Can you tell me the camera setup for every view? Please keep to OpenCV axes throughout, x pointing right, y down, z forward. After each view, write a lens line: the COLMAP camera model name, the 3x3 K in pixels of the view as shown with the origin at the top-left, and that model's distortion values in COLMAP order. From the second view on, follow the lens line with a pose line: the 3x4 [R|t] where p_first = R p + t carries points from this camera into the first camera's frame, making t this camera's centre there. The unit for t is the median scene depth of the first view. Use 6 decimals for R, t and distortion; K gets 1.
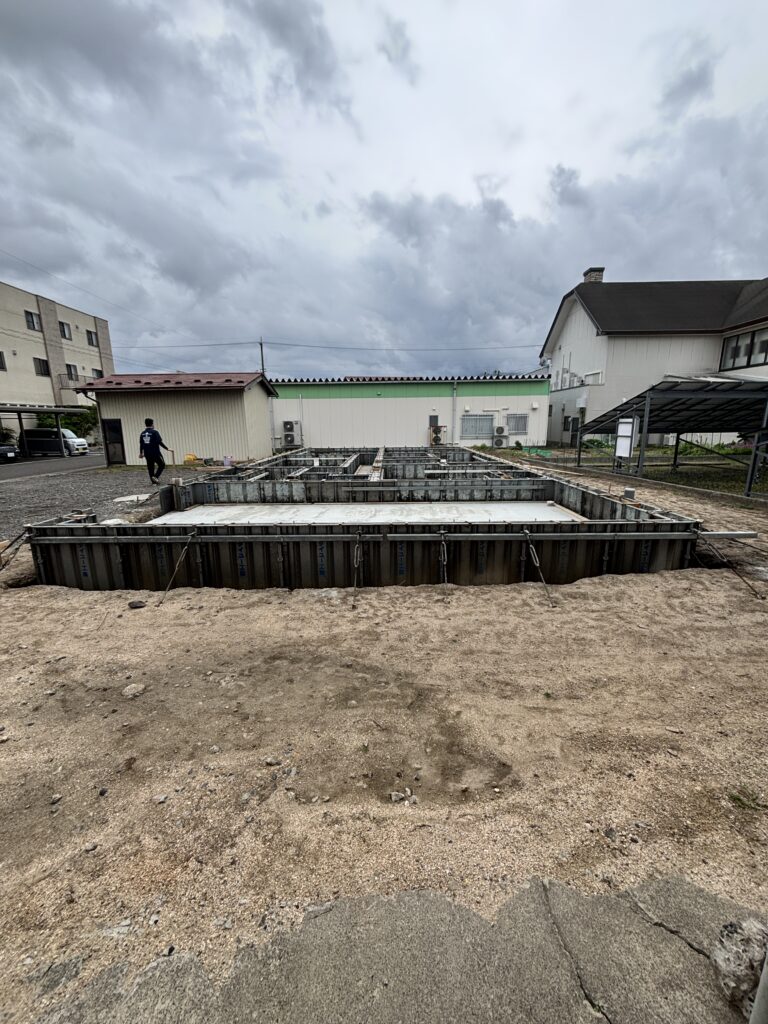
lens RADIAL K [[408.7, 0, 392.0], [0, 408.7, 511.9], [0, 0, 1]] dist [-0.002264, -0.002752]
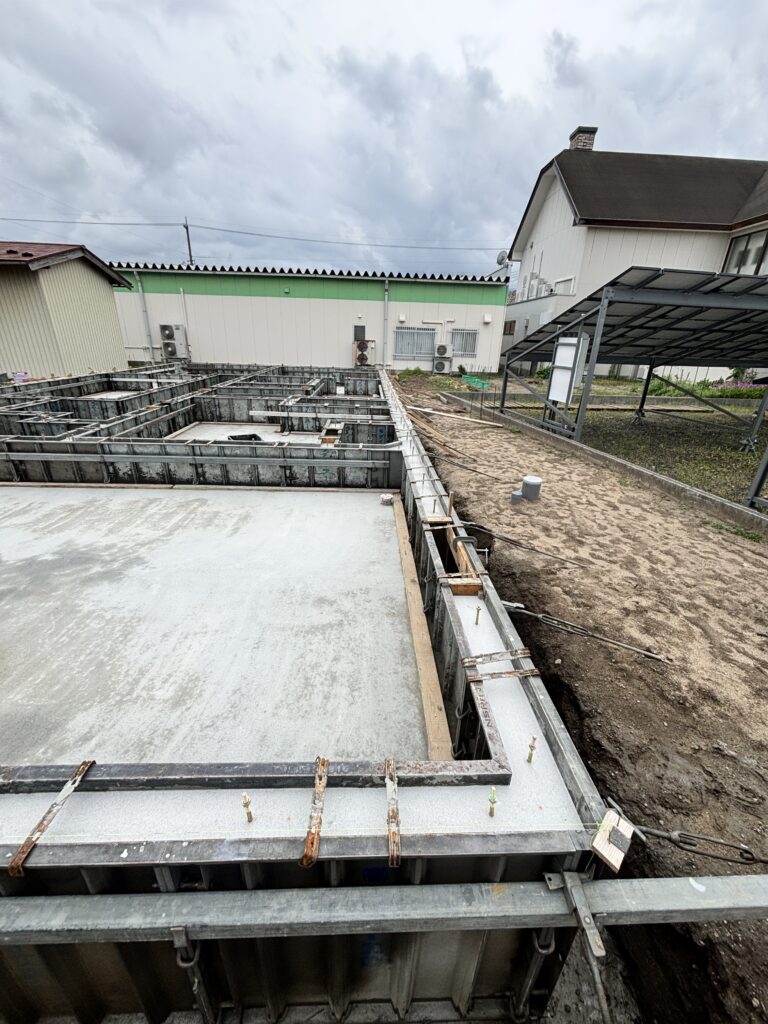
lens RADIAL K [[408.7, 0, 386.0], [0, 408.7, 512.5], [0, 0, 1]] dist [-0.002264, -0.002752]
pose [[0.998328, 0.023677, 0.052723, 0.135249], [-0.033235, 0.981503, 0.188539, -0.038743], [-0.047284, -0.189976, 0.980650, 0.180762]]
